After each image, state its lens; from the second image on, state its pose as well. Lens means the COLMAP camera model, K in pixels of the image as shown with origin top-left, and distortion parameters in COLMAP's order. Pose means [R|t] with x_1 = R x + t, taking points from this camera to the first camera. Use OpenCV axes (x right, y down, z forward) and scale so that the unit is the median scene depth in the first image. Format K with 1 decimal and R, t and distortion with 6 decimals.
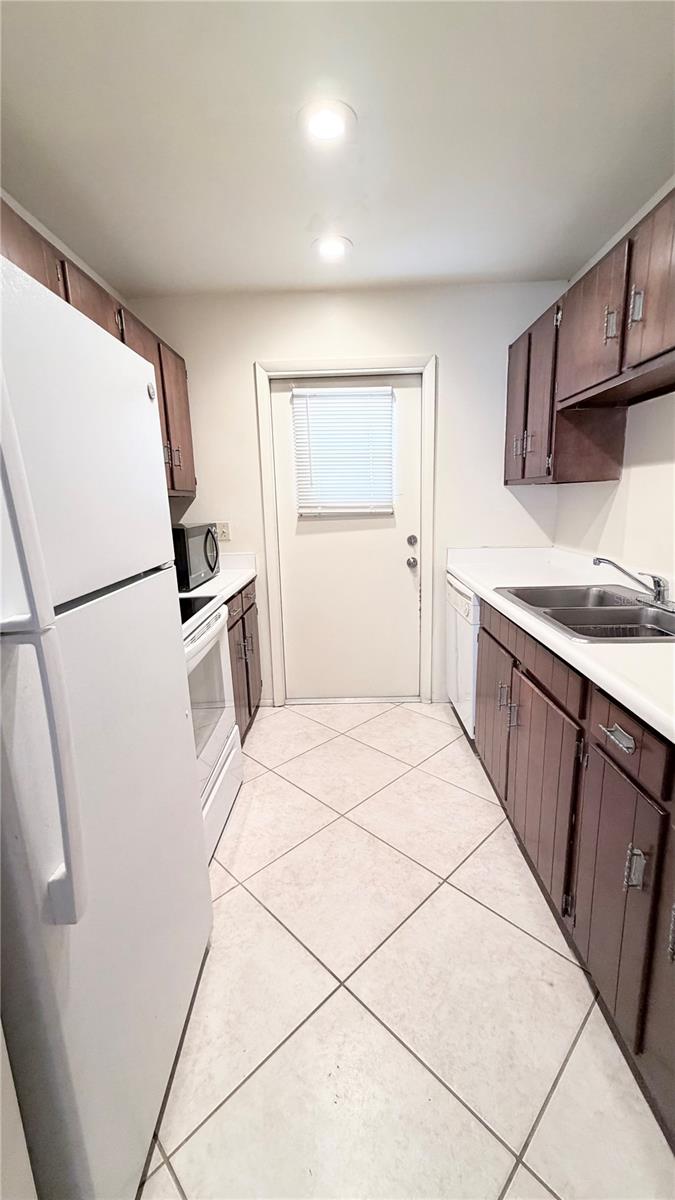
lens RADIAL K [[480.2, 0, 340.8], [0, 480.2, 593.2], [0, 0, 1]] dist [0.001172, 0.000041]
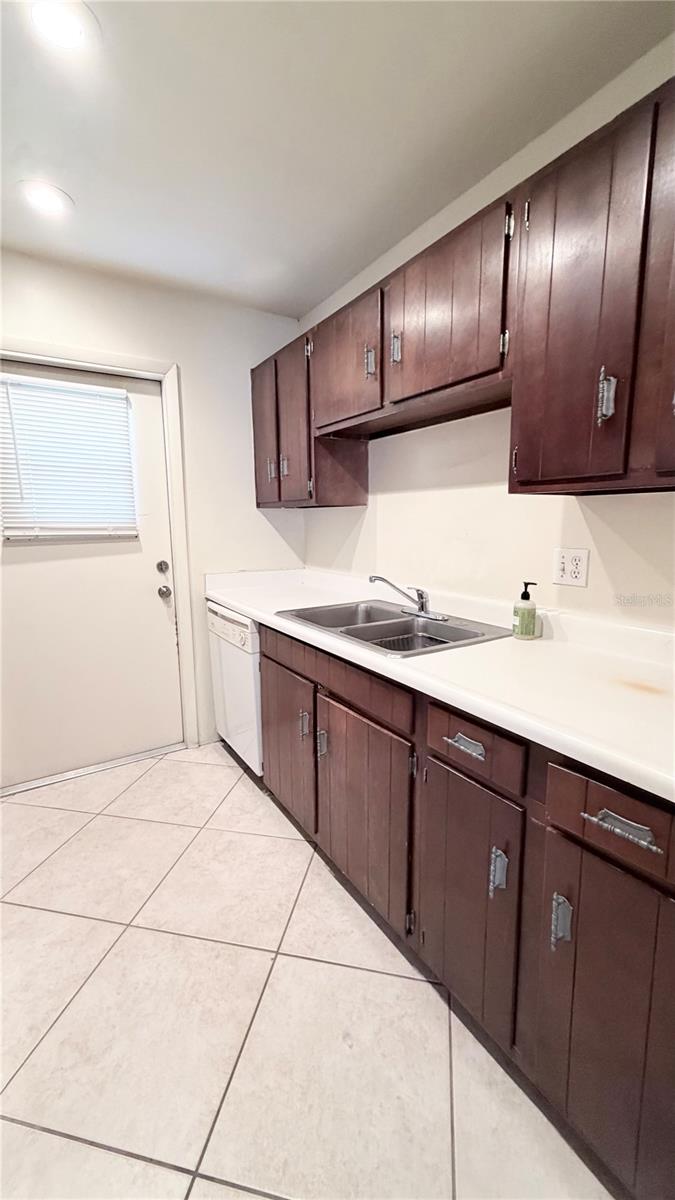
lens RADIAL K [[480.2, 0, 340.8], [0, 480.2, 593.2], [0, 0, 1]] dist [0.001172, 0.000041]
pose [[0.832585, -0.065913, 0.549962, -0.093862], [0.094334, 0.995262, -0.023530, -0.013981], [-0.545805, 0.071471, 0.834858, 0.125547]]
